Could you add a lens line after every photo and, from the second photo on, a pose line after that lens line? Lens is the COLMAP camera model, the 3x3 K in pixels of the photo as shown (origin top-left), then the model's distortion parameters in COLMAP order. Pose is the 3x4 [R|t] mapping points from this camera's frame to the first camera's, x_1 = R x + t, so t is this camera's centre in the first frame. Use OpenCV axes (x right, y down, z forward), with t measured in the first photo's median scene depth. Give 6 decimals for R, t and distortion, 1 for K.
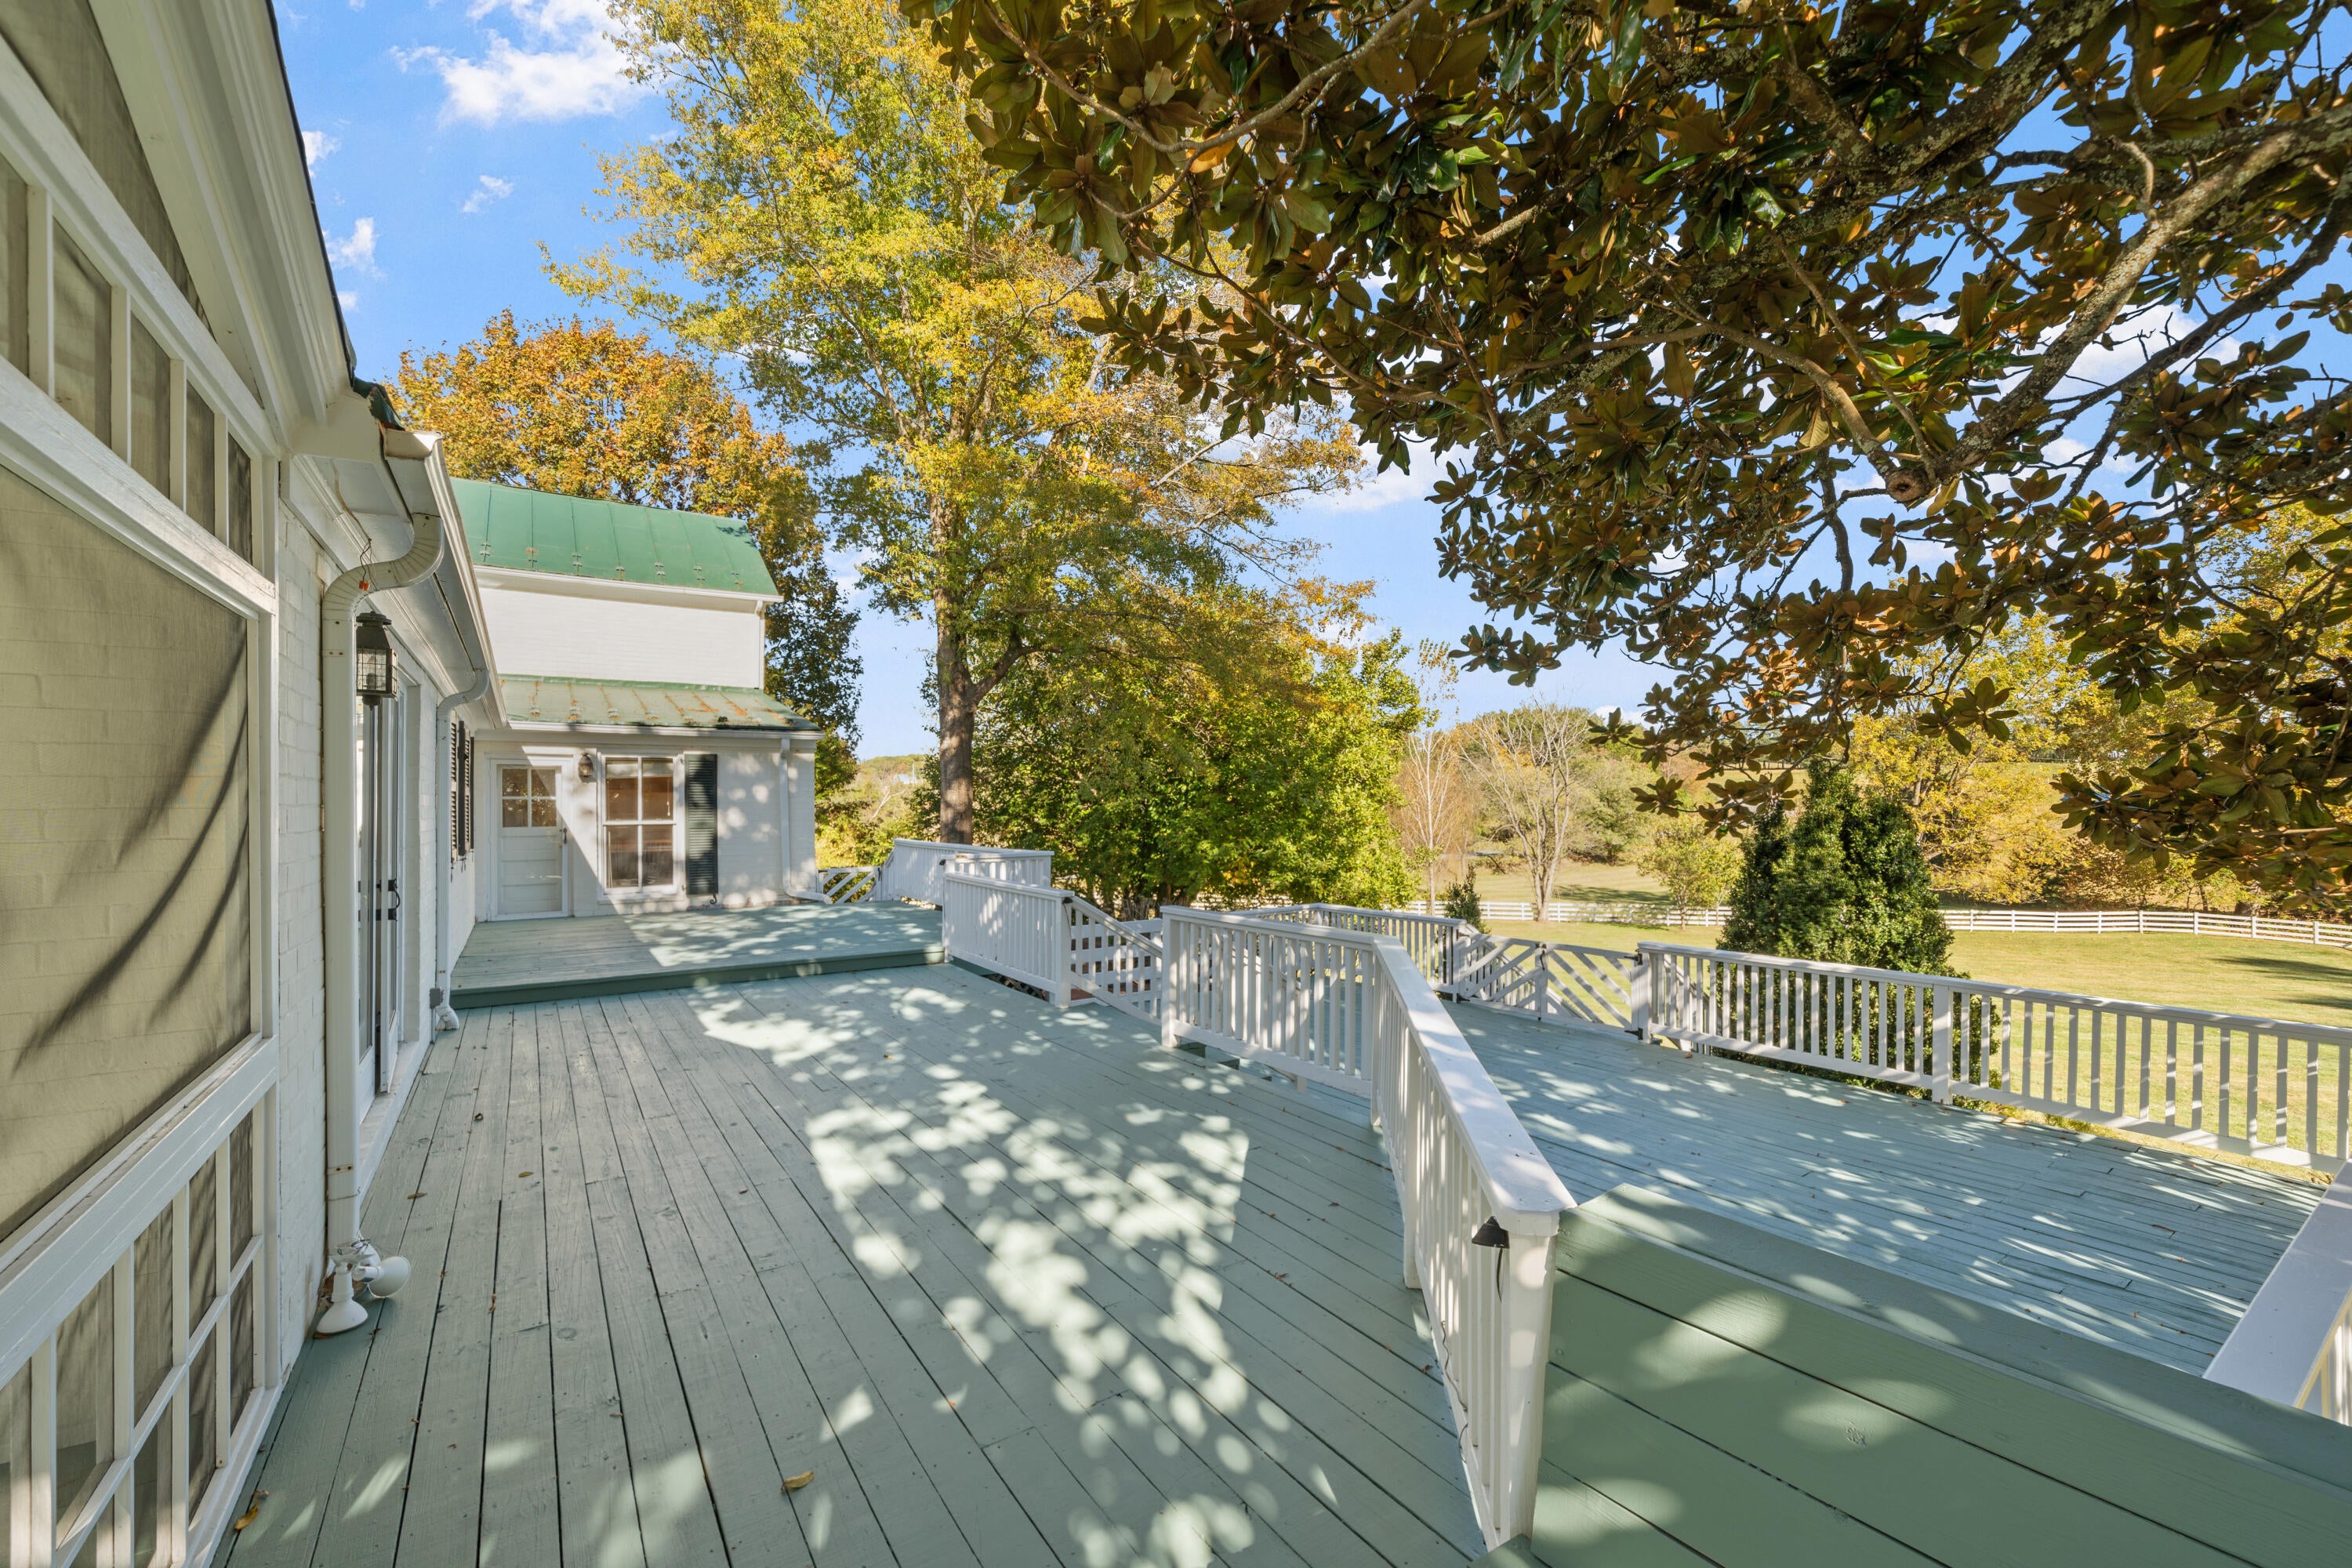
lens RADIAL K [[965.0, 0, 1165.3], [0, 965.0, 787.9], [0, 0, 1]] dist [-0.002418, -0.000090]
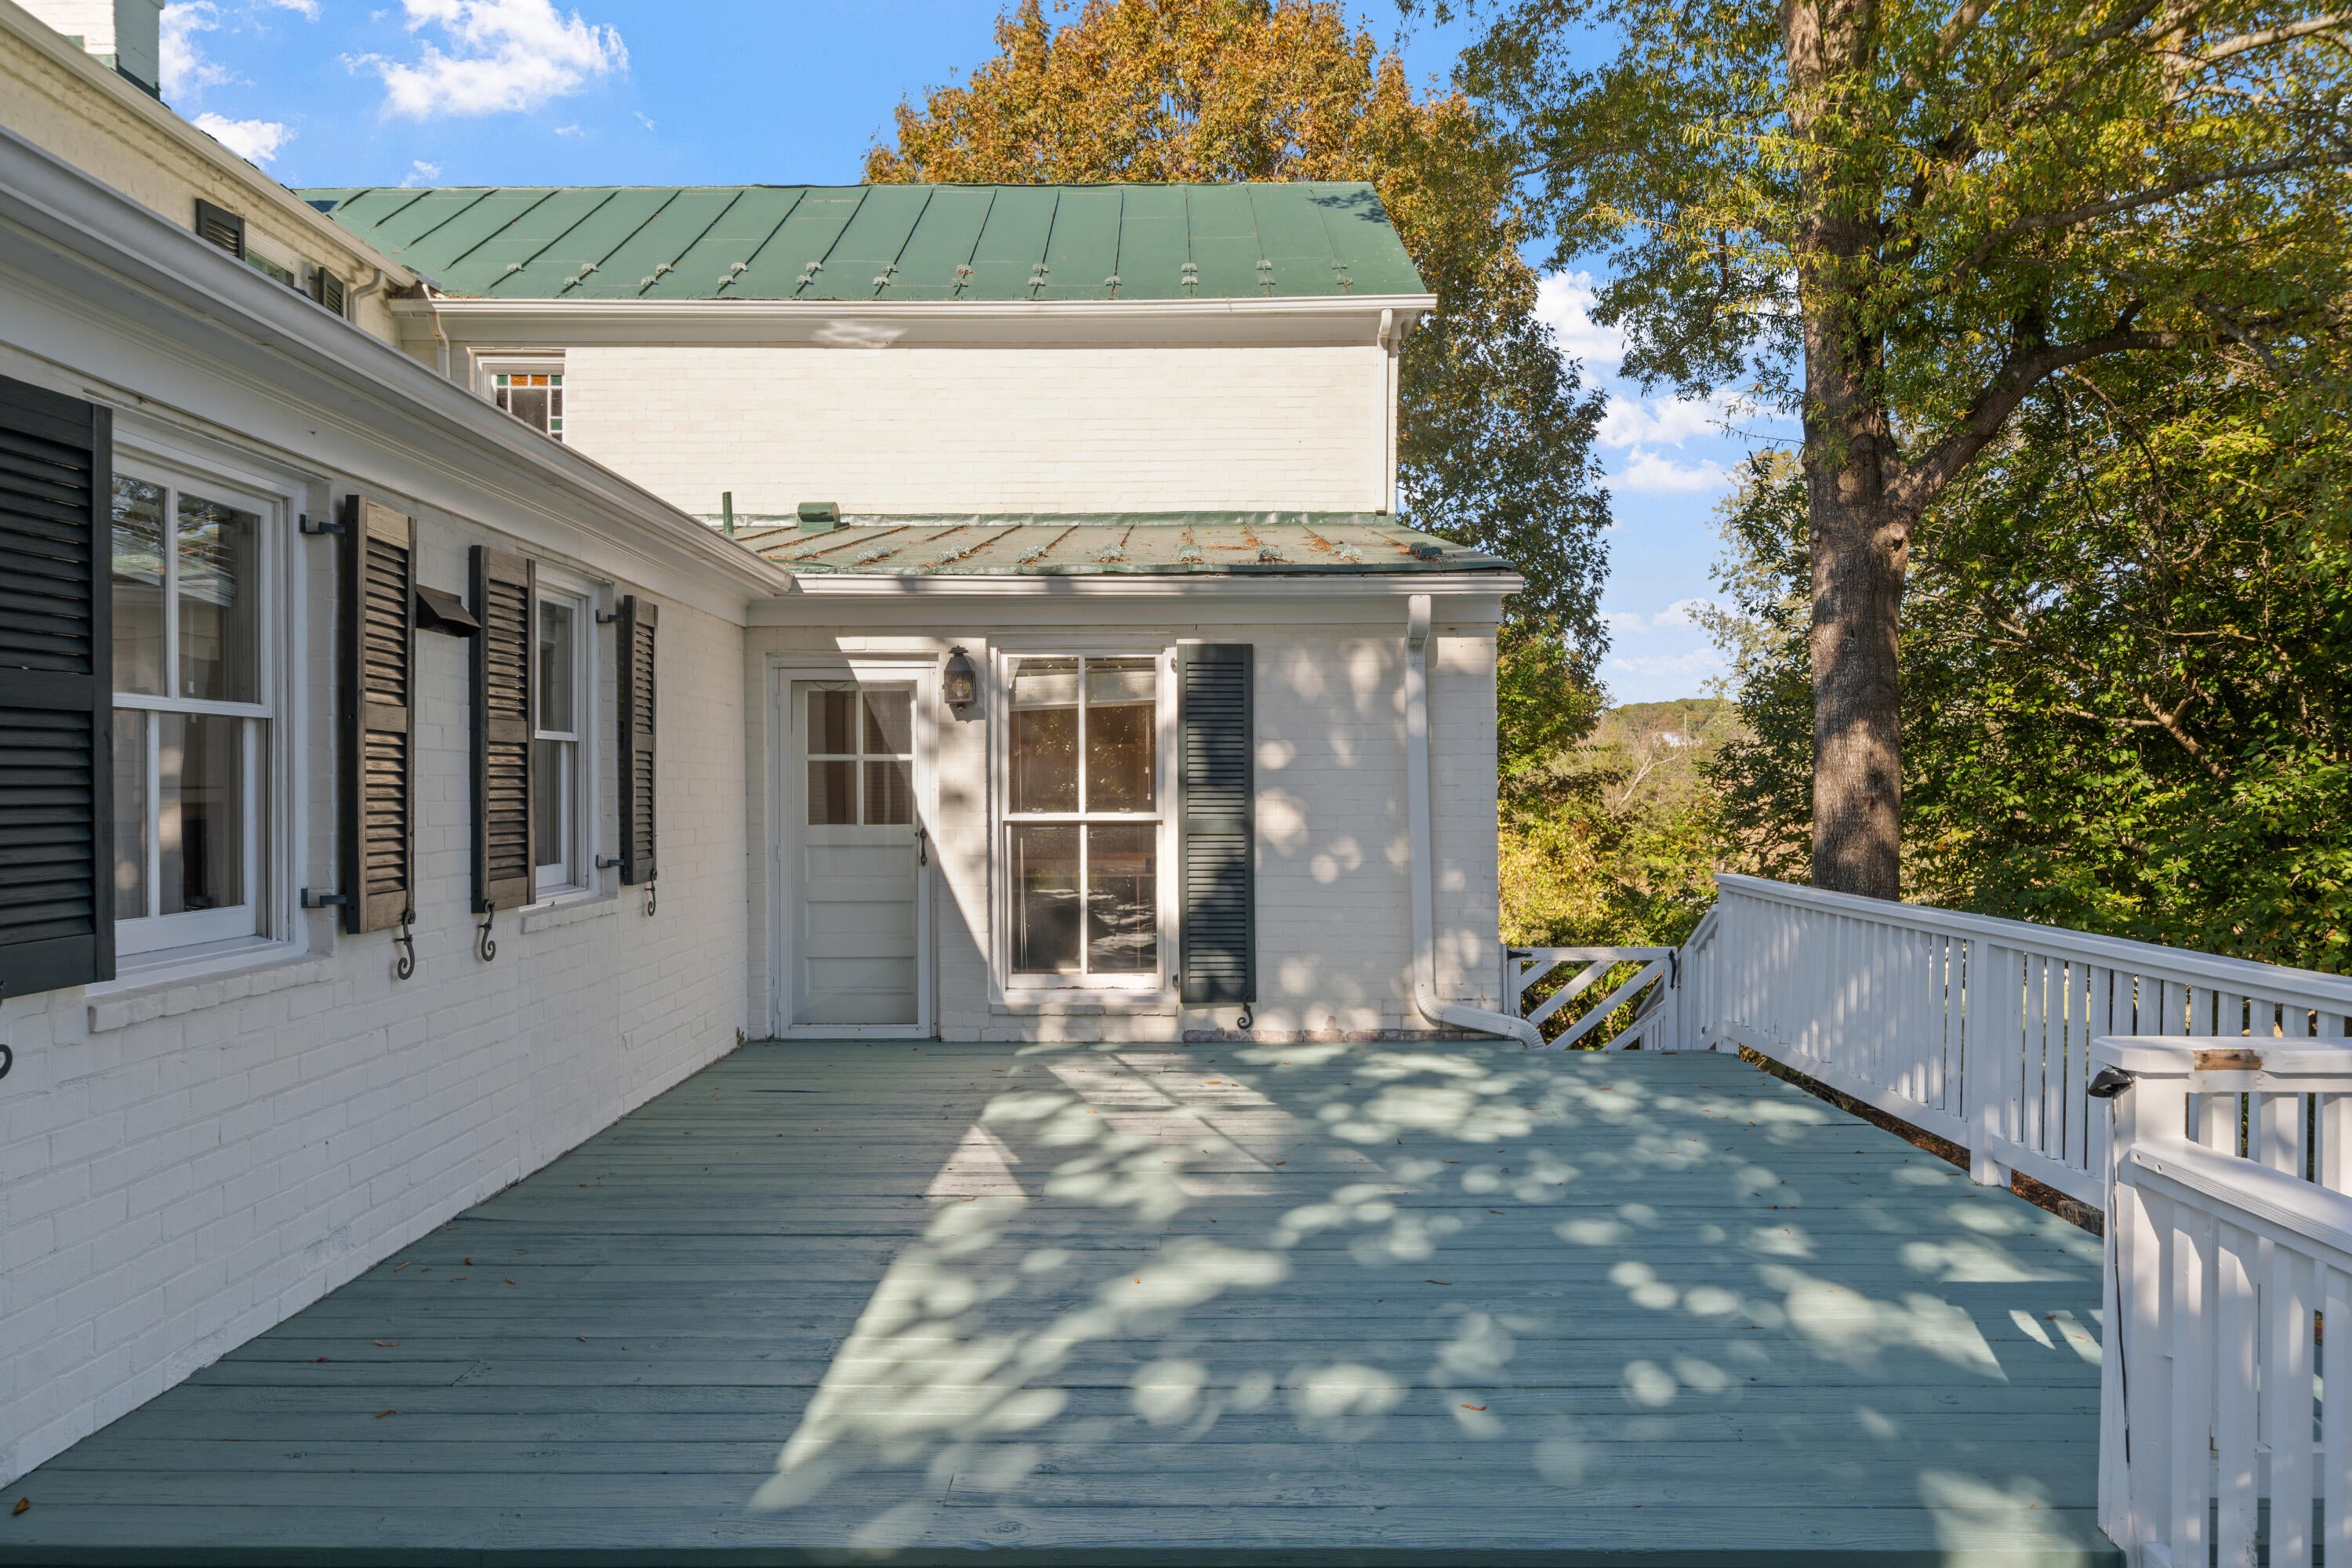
lens RADIAL K [[1380.5, 0, 1172.3], [0, 1380.5, 772.1], [0, 0, 1]] dist [-0.005882, -0.000763]
pose [[0.822244, 0.000216, -0.569136, -0.142768], [0.007050, 0.999919, 0.010565, 0.008030], [0.569092, -0.012700, 0.822176, 0.430361]]
